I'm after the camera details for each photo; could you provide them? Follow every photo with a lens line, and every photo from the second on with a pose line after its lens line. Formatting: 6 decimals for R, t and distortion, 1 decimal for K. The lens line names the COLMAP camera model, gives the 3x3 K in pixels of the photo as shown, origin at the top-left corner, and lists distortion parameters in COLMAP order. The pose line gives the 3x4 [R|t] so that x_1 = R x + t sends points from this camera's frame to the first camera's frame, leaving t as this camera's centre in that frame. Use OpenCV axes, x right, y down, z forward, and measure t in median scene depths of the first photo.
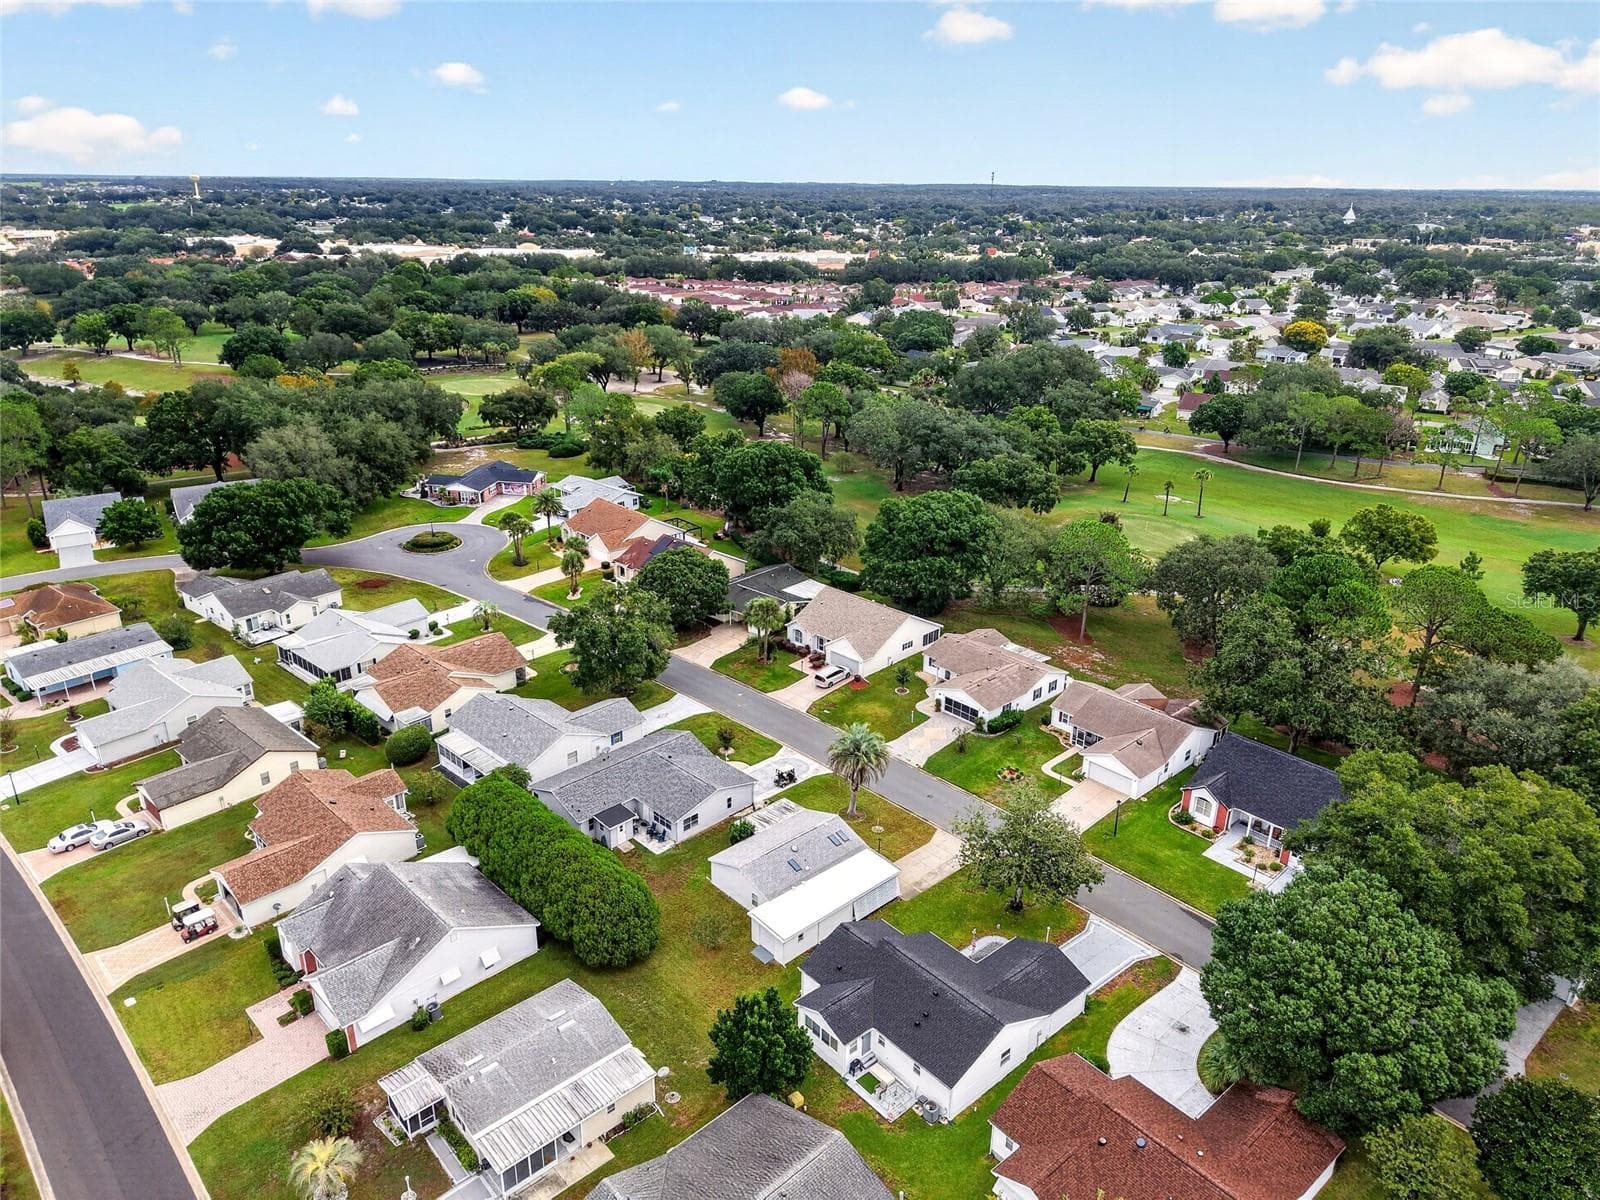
lens RADIAL K [[1061.6, 0, 799.4], [0, 1061.6, 608.9], [0, 0, 1]] dist [0.039380, -0.036630]
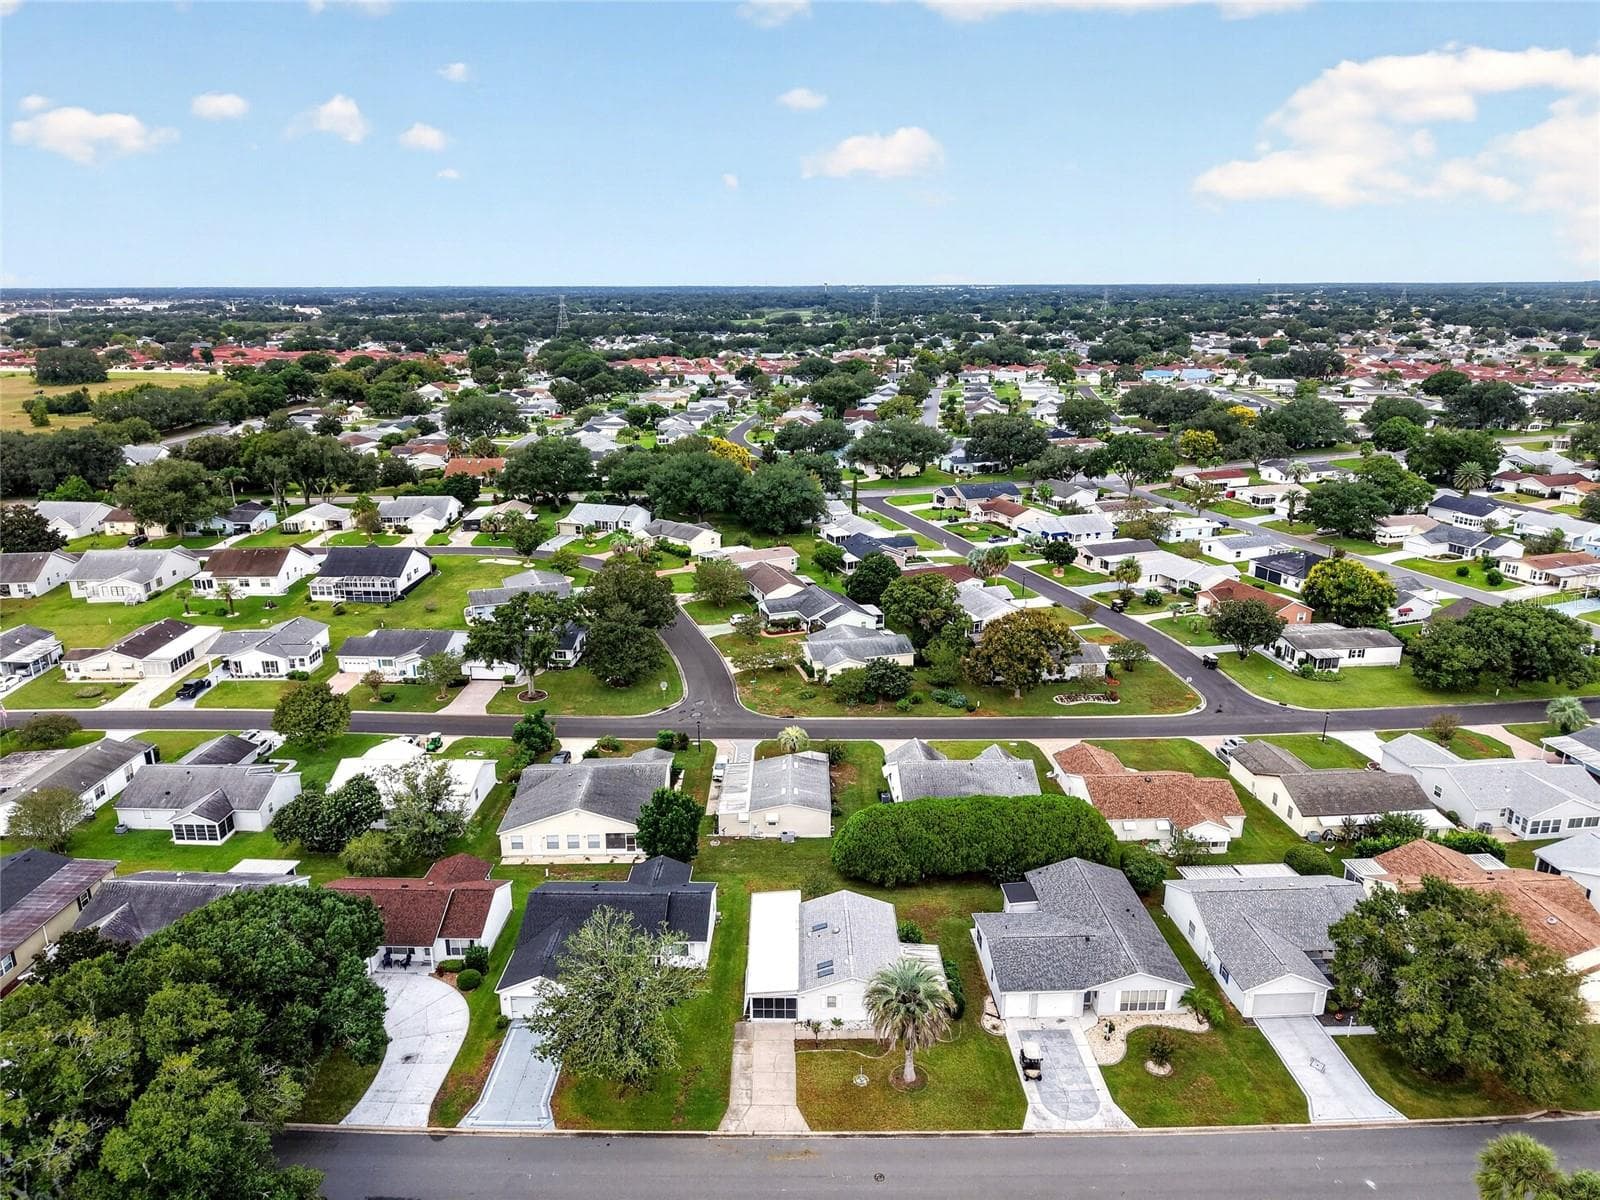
lens RADIAL K [[1061.6, 0, 792.9], [0, 1061.6, 604.9], [0, 0, 1]] dist [0.039380, -0.036630]
pose [[-0.664235, 0.216703, -0.715425, 0.470653], [-0.281265, 0.814276, 0.507784, -0.353333], [0.692591, 0.538512, -0.479919, 0.946994]]
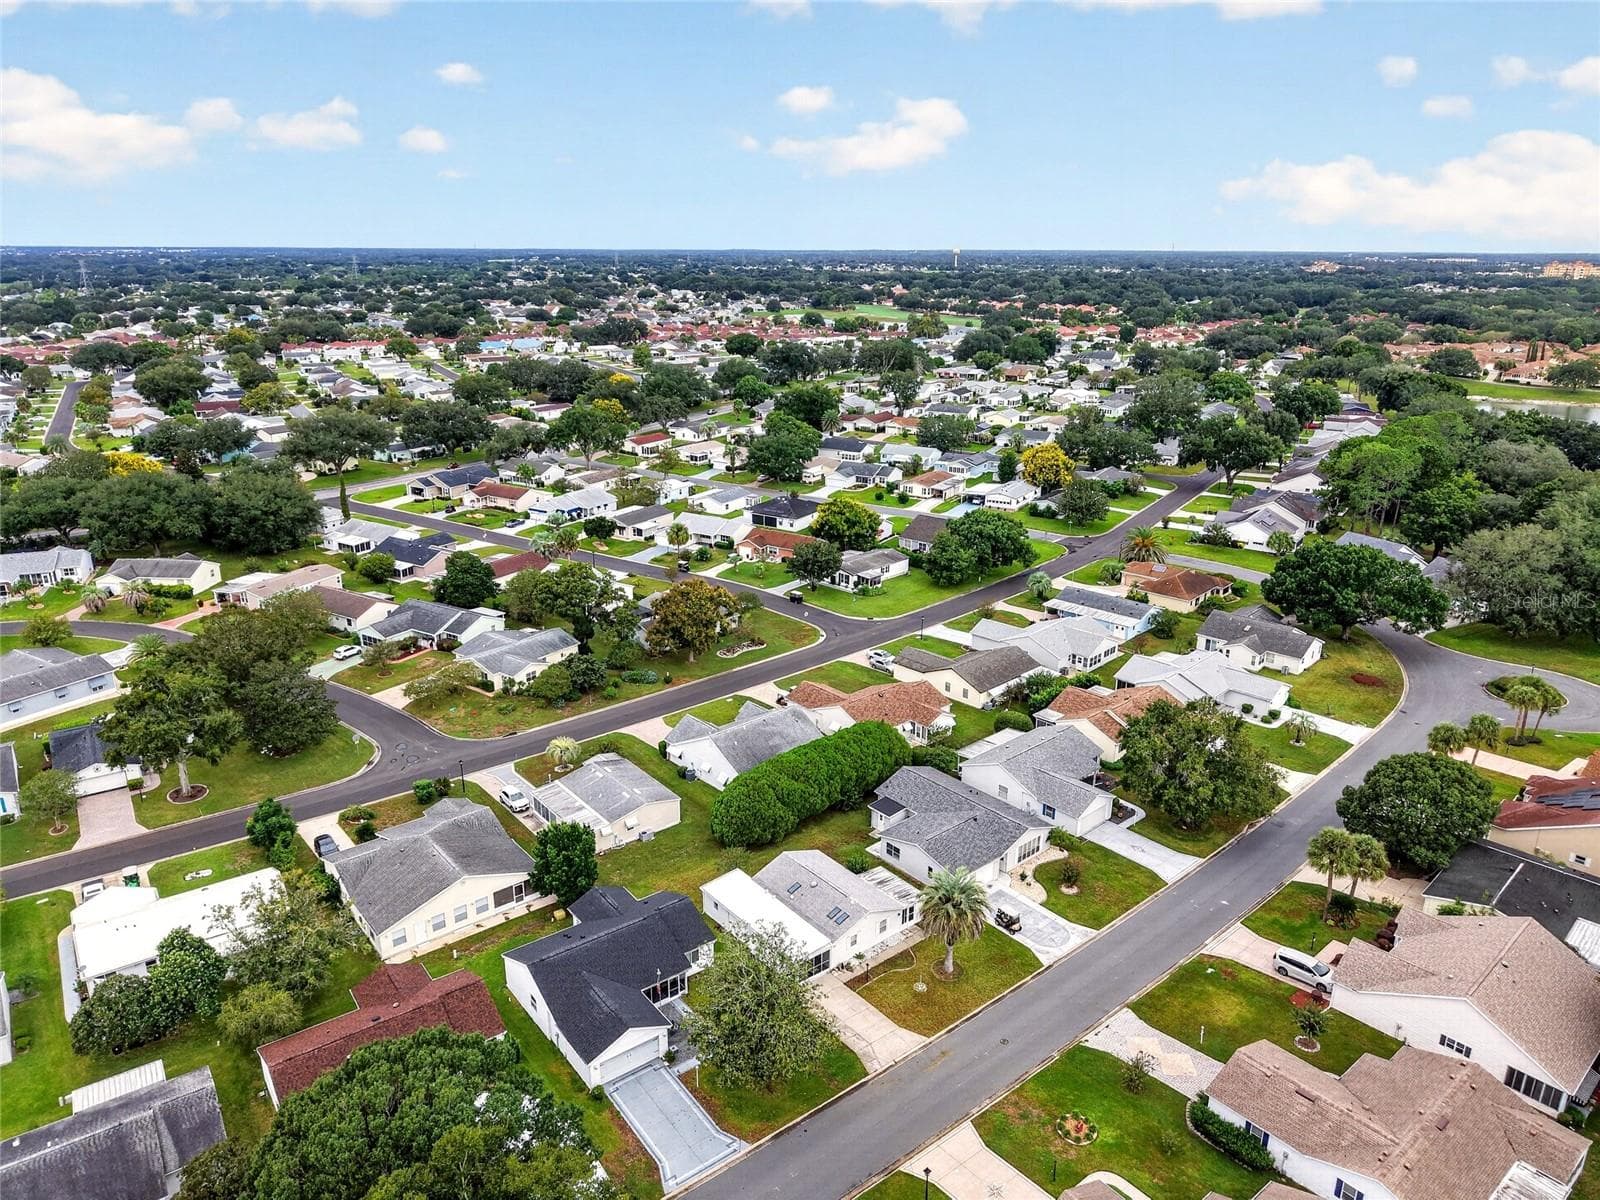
lens RADIAL K [[1061.6, 0, 794.0], [0, 1061.6, 602.5], [0, 0, 1]] dist [0.039380, -0.036630]
pose [[-0.052613, 0.312292, -0.948528, 0.665171], [-0.383801, 0.870567, 0.307913, -0.241096], [0.921916, 0.380247, 0.074055, 0.597875]]
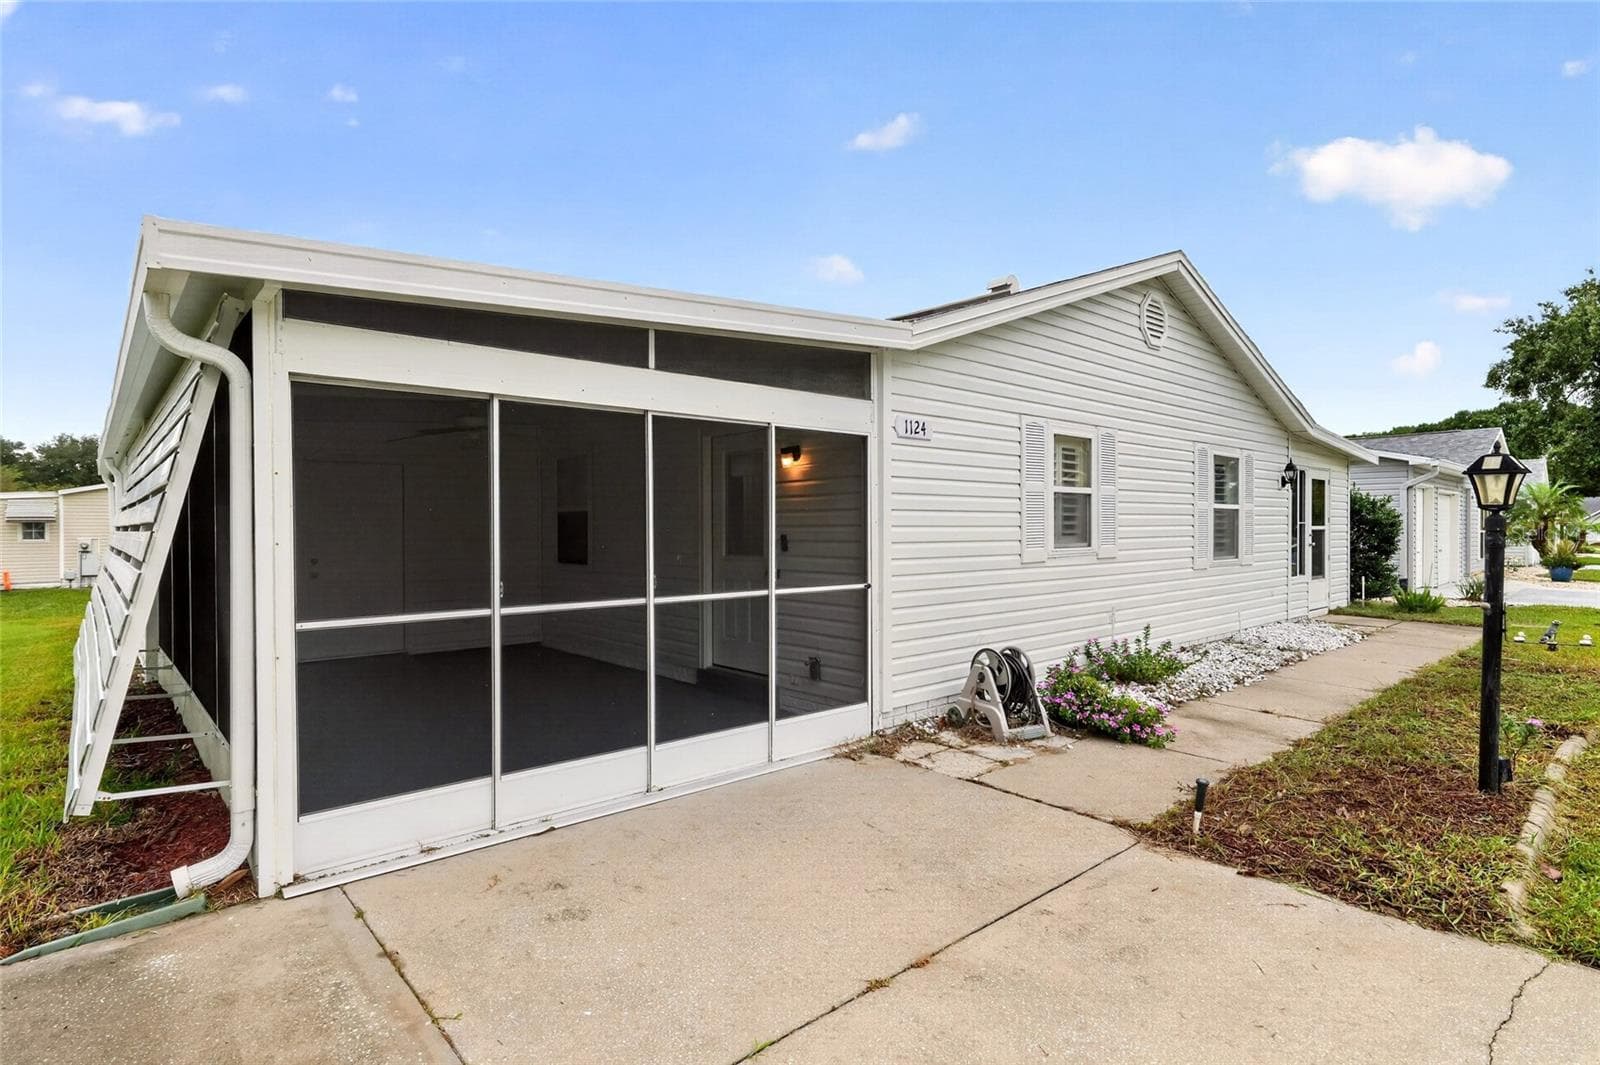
lens RADIAL K [[812.6, 0, 807.0], [0, 812.6, 531.1], [0, 0, 1]] dist [0.002148, -0.000216]
pose [[-0.007053, 0.009847, -0.999927, 0.096345], [-0.375096, 0.926911, 0.011773, 0.182591], [0.926959, 0.375152, -0.002844, 0.762482]]
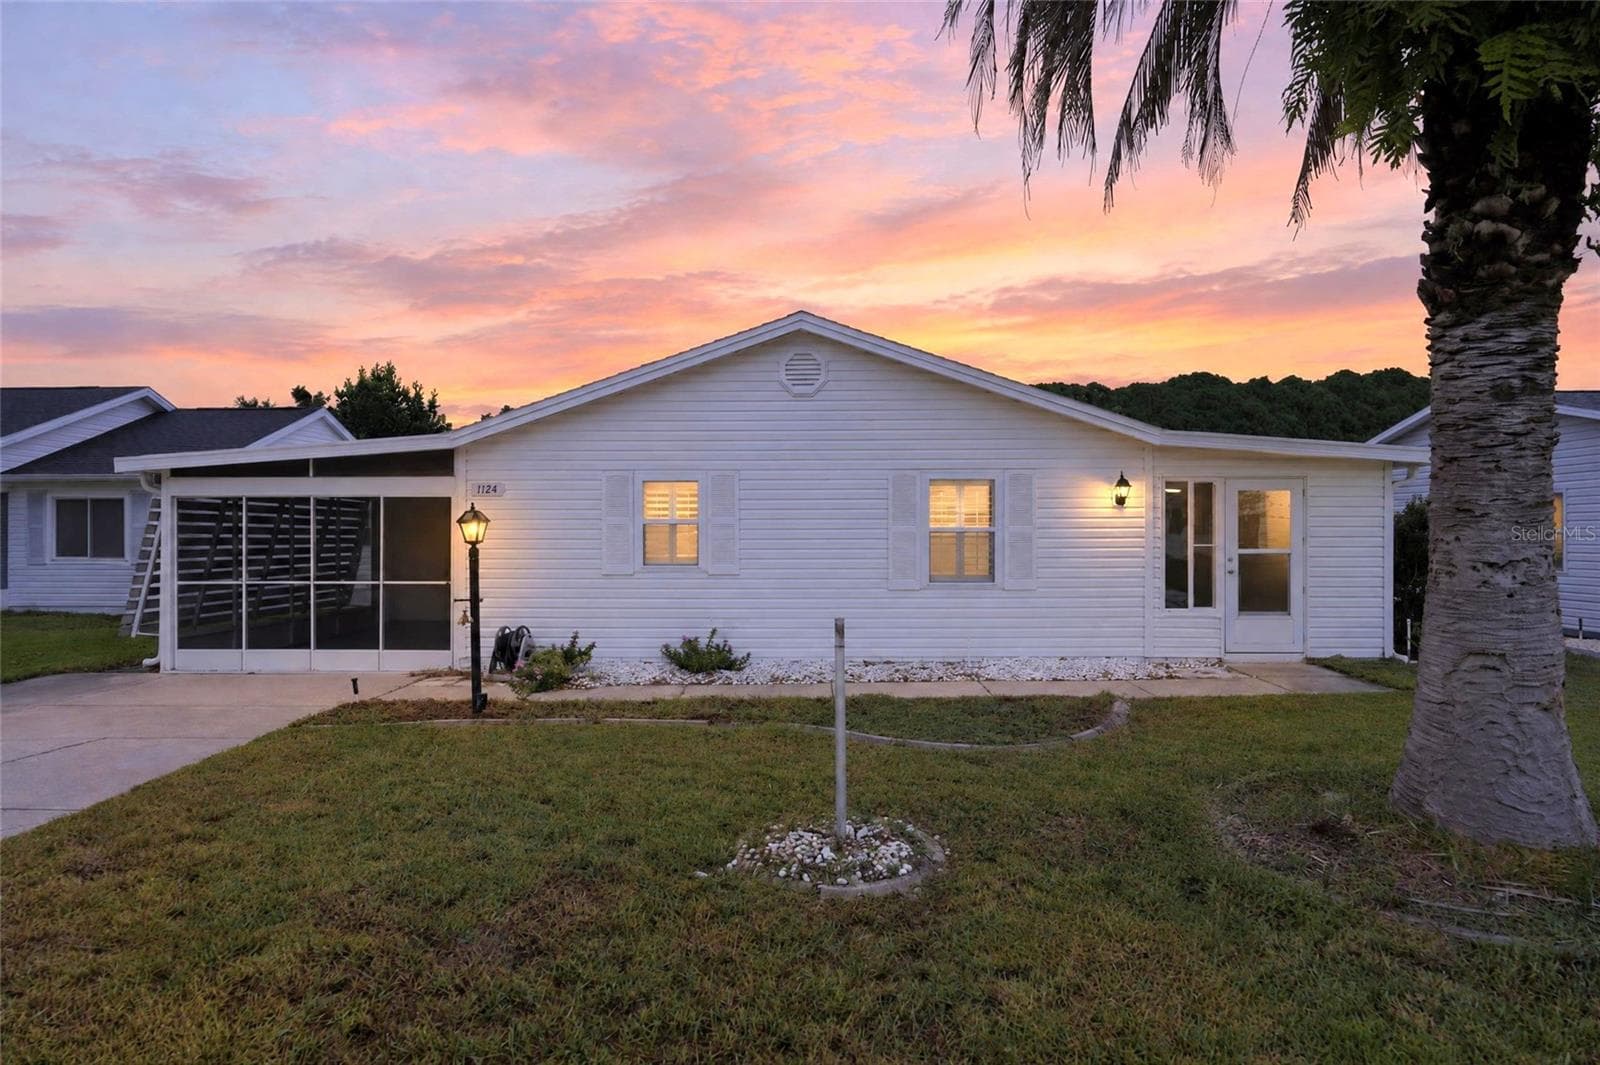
lens RADIAL K [[946.8, 0, 798.6], [0, 946.8, 528.9], [0, 0, 1]] dist [0.001029, -0.003020]
pose [[-0.681586, 0.000271, -0.731738, 0.095258], [-0.272142, 0.928174, 0.253833, 0.147319], [0.679250, 0.372146, -0.632556, 0.845679]]
